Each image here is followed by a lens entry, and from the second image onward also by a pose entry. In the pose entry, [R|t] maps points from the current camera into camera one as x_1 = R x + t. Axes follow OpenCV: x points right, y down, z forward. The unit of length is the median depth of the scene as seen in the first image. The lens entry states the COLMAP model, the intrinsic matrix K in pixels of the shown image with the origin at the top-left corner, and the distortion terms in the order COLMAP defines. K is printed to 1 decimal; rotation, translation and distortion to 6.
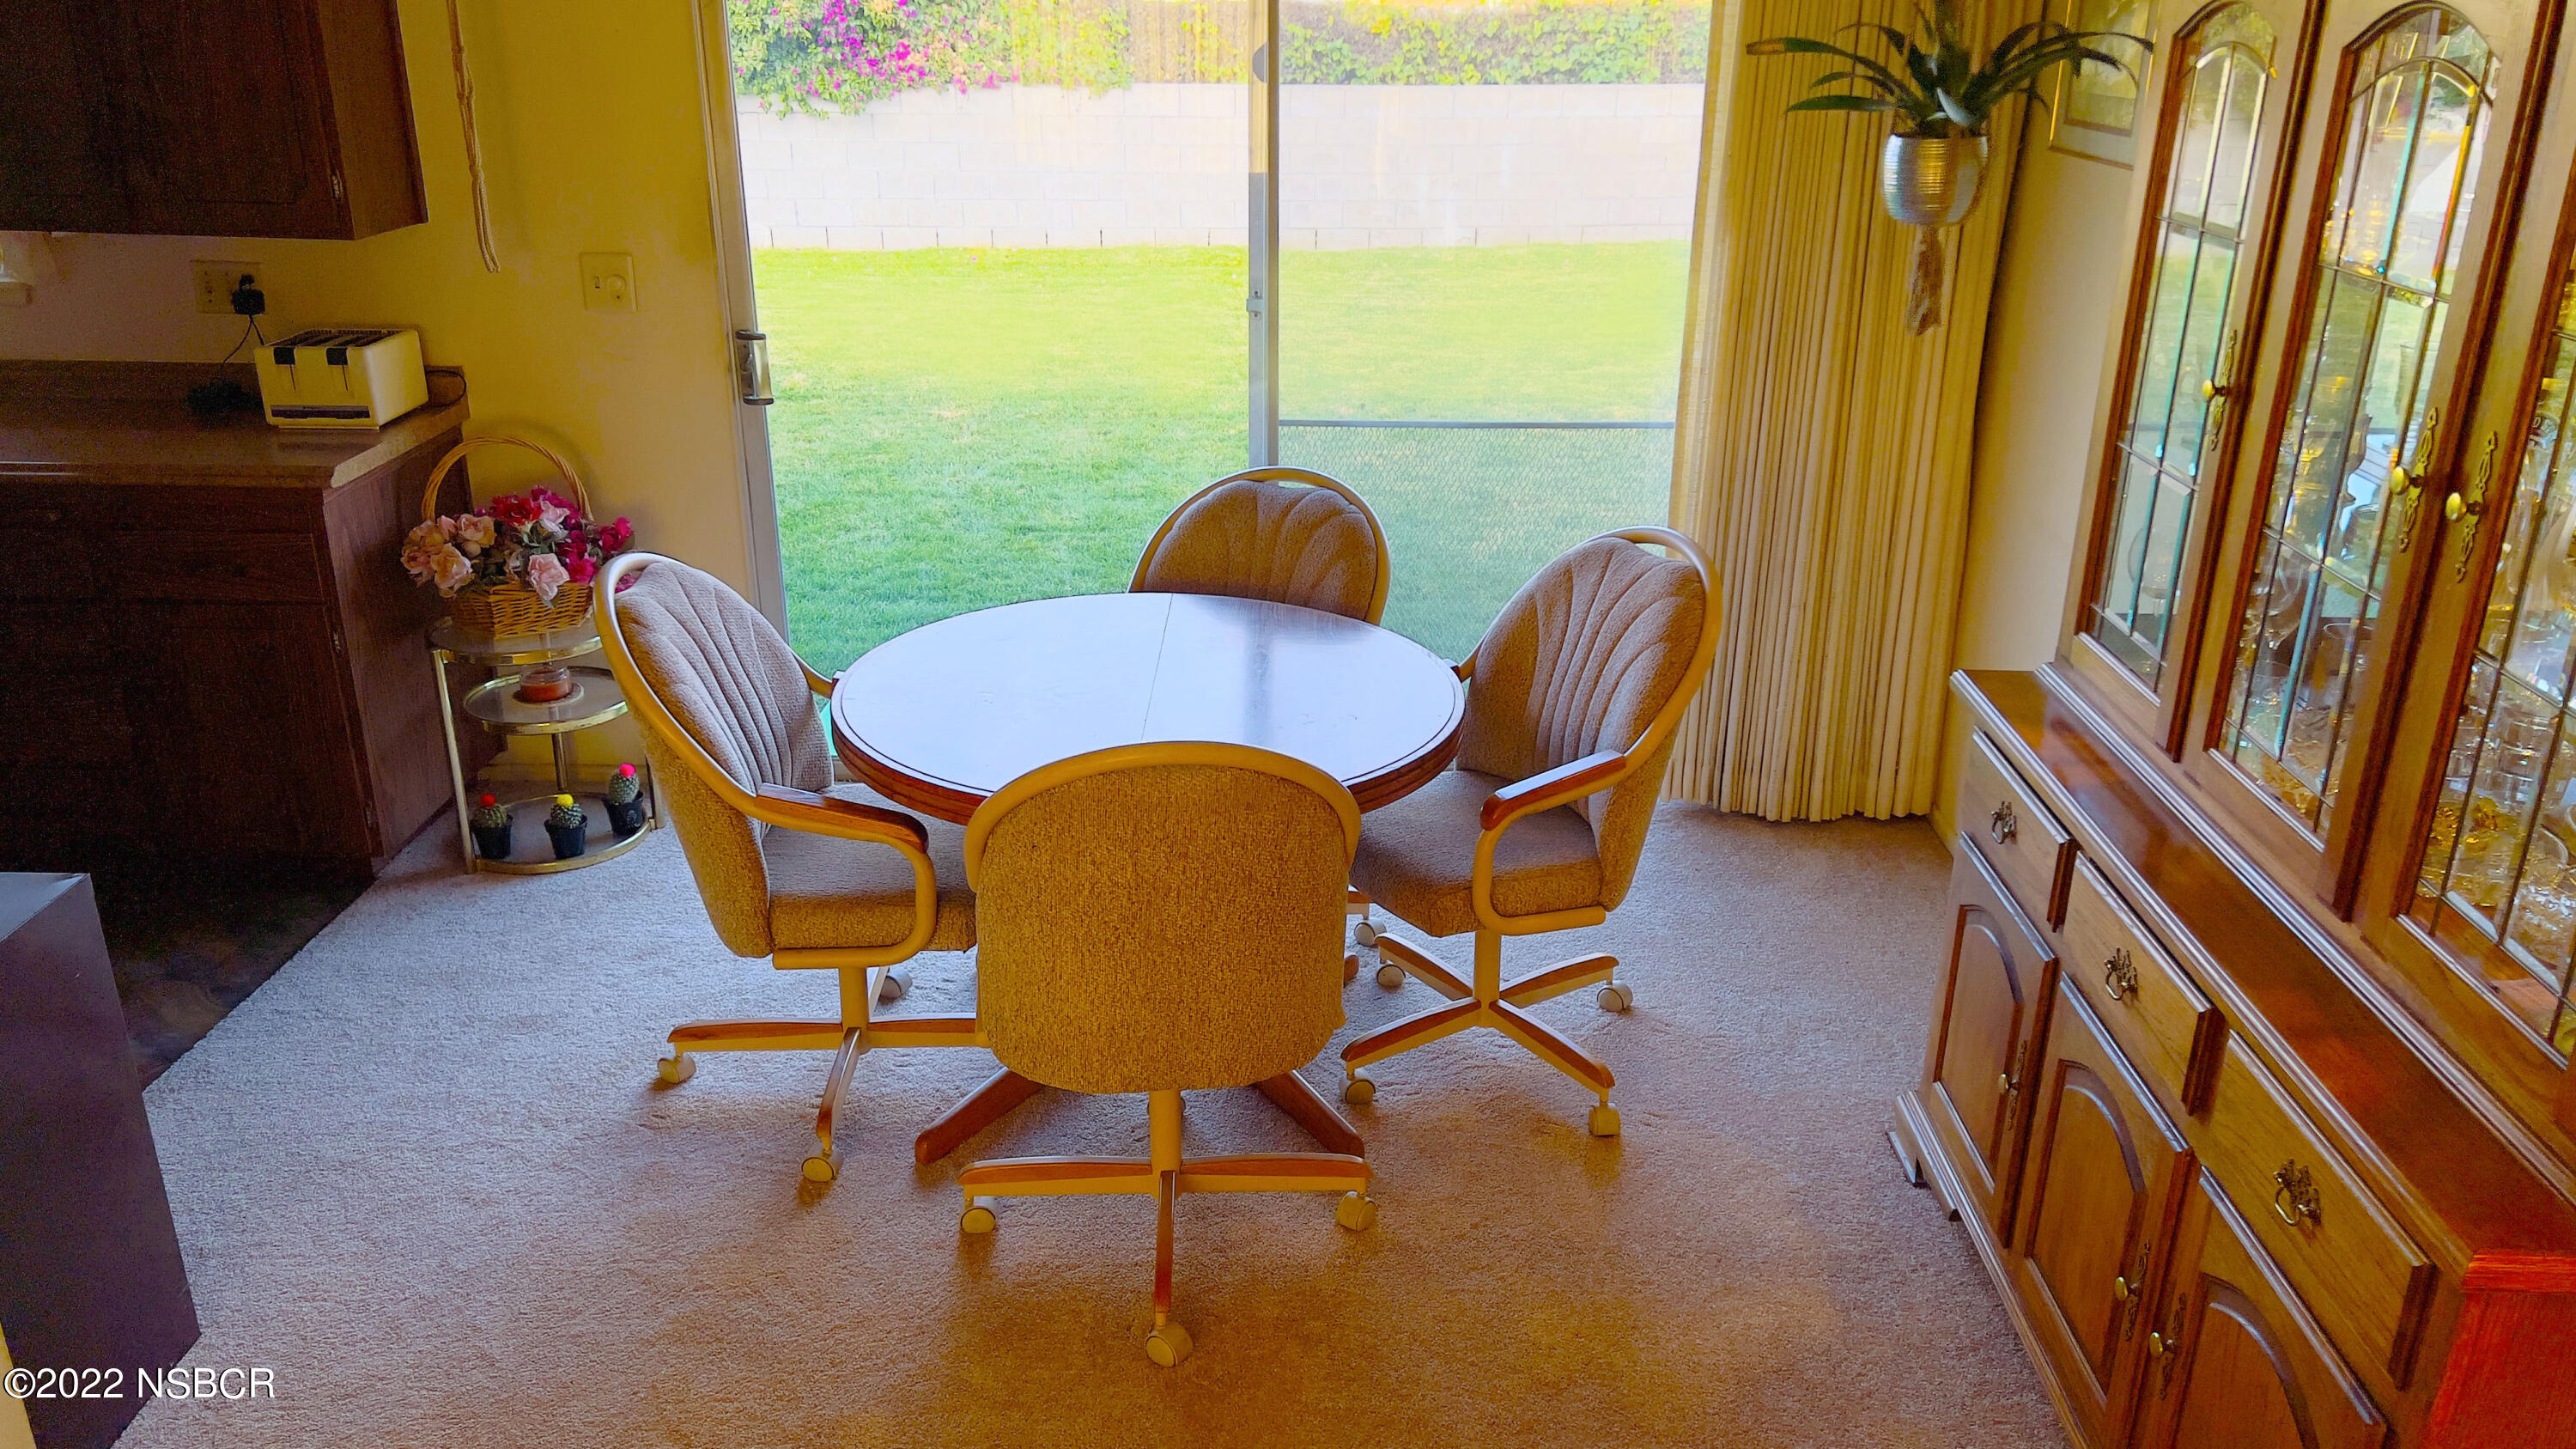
lens RADIAL K [[1927.7, 0, 1288.0], [0, 1927.7, 724.5], [0, 0, 1]] dist [0.003550, 0.002565]
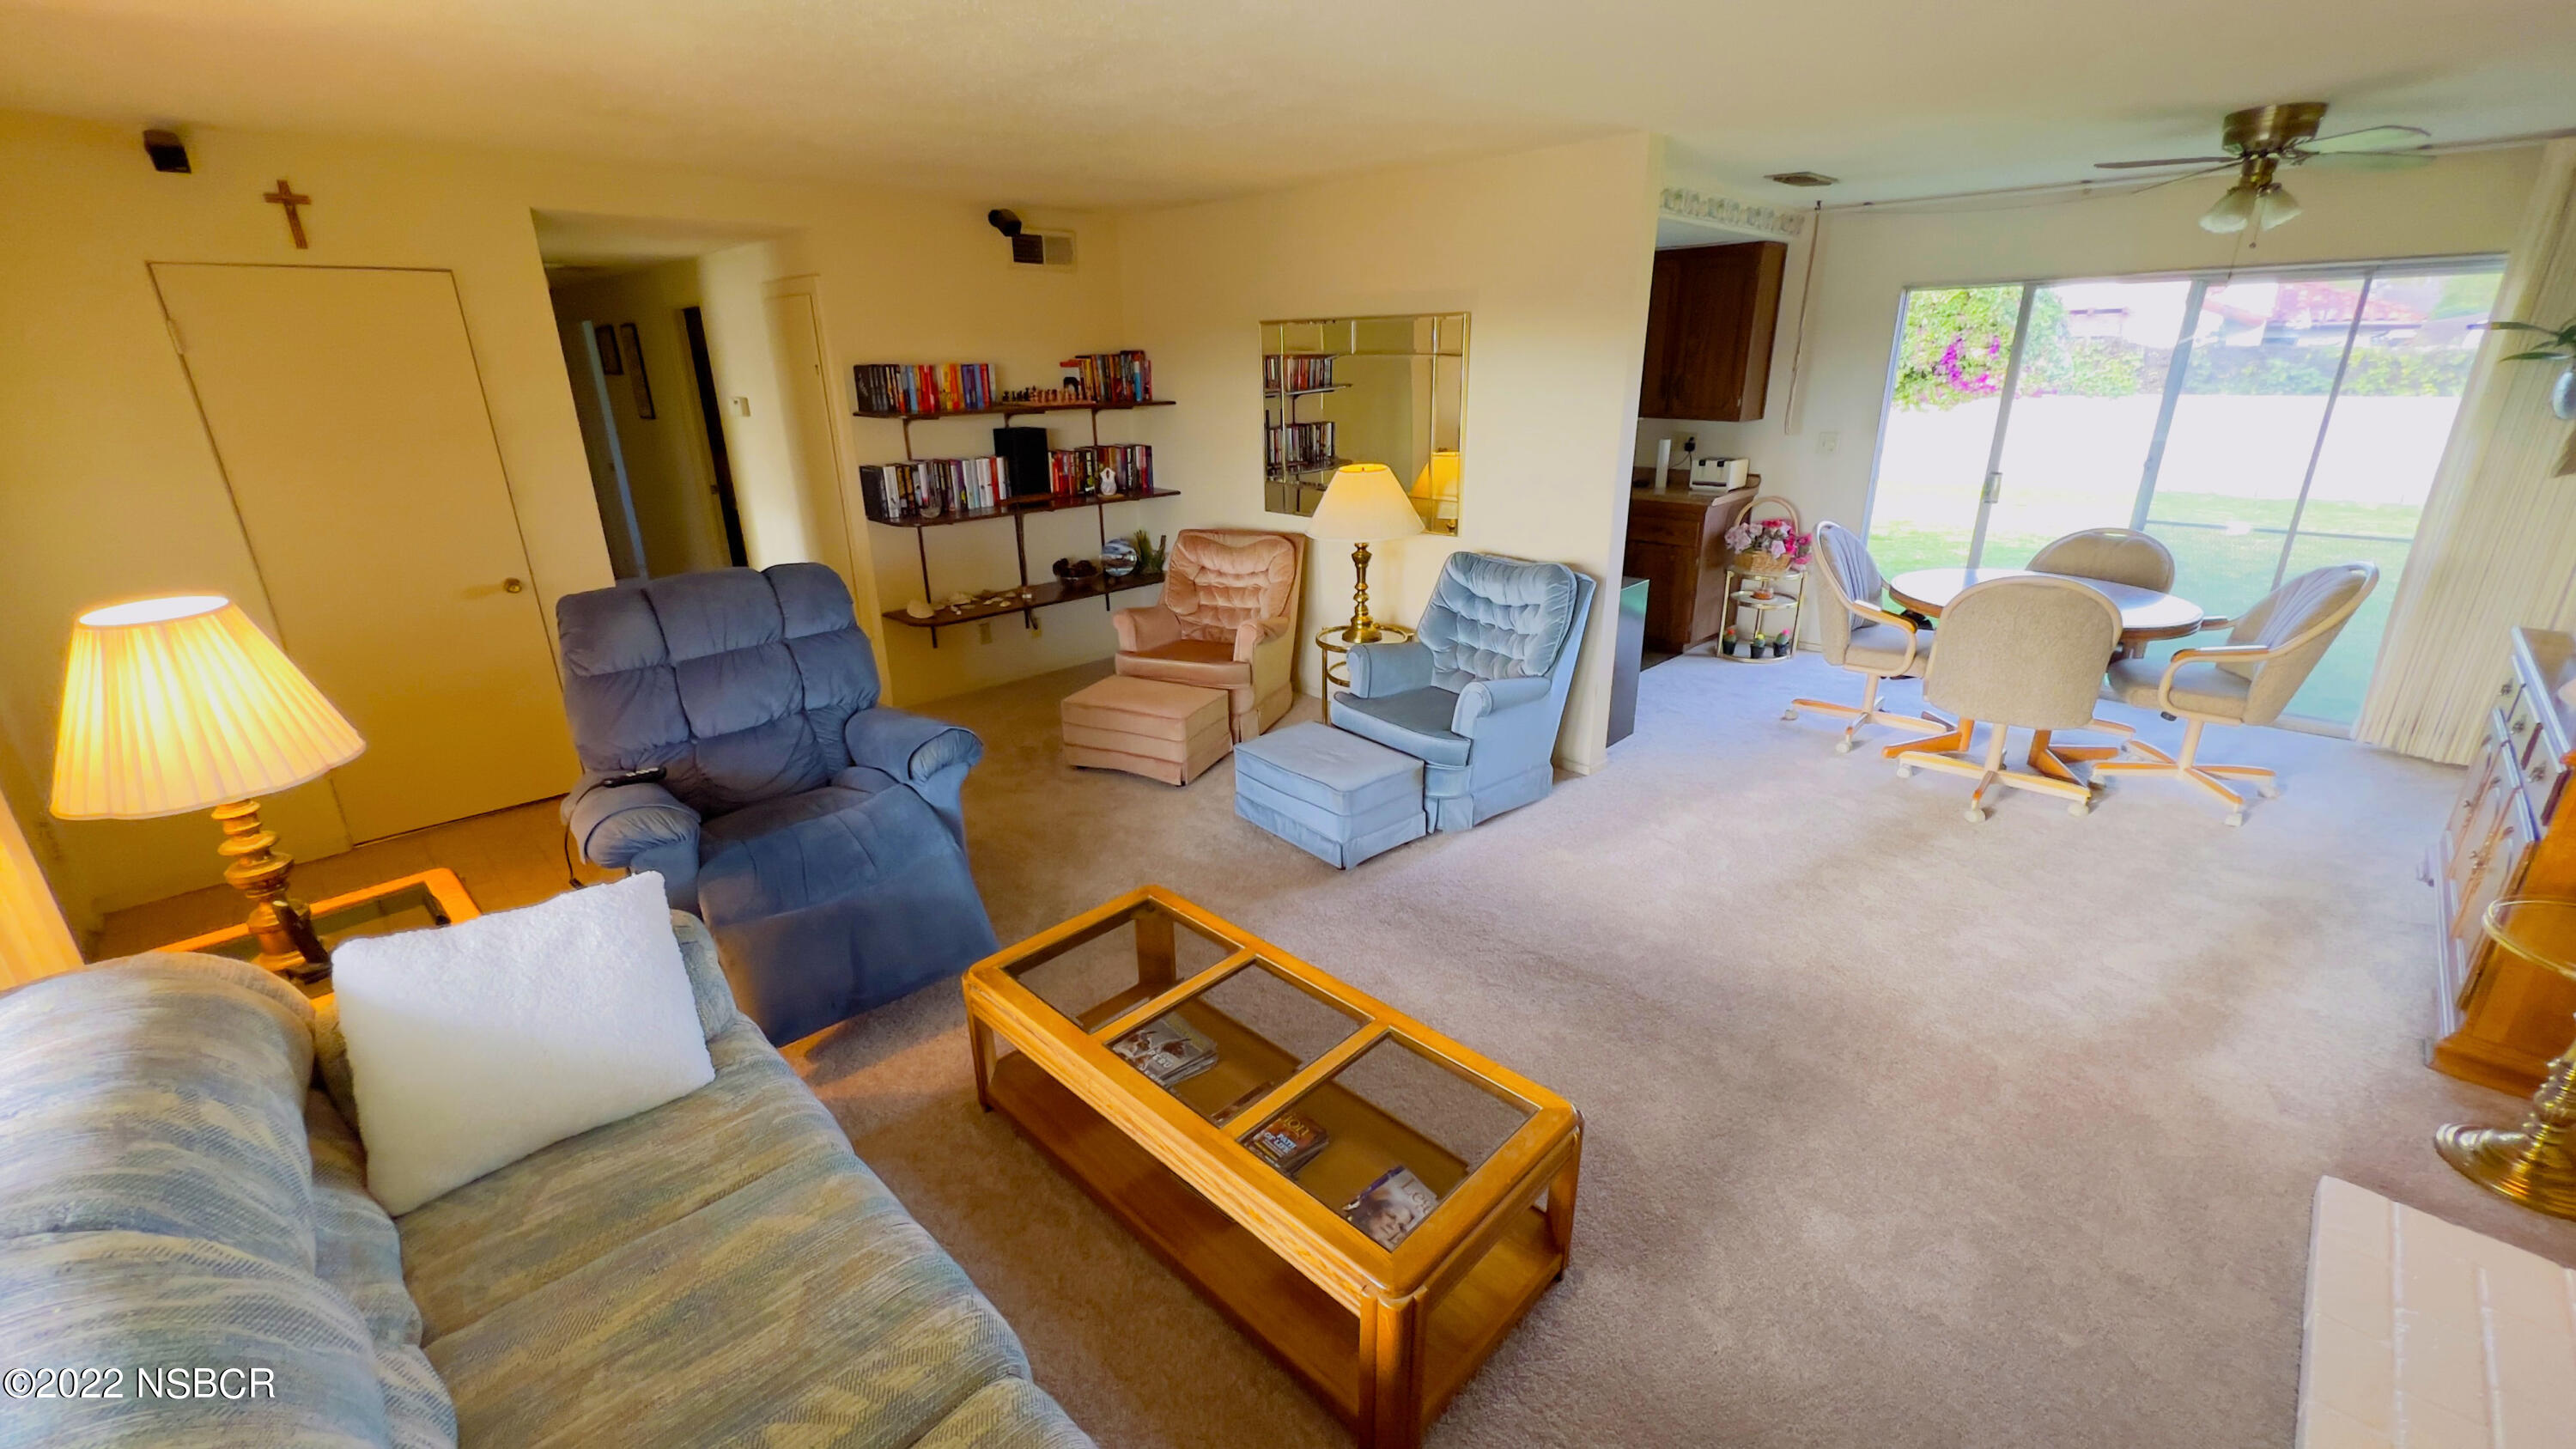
lens RADIAL K [[1029.1, 0, 1288.0], [0, 1029.1, 724.5], [0, 0, 1]] dist [0.000439, 0.000060]
pose [[0.725603, 0.208563, -0.655745, 0.109636], [-0.225664, 0.972382, 0.059566, 0.223606], [0.650058, 0.104757, 0.752629, -0.484542]]
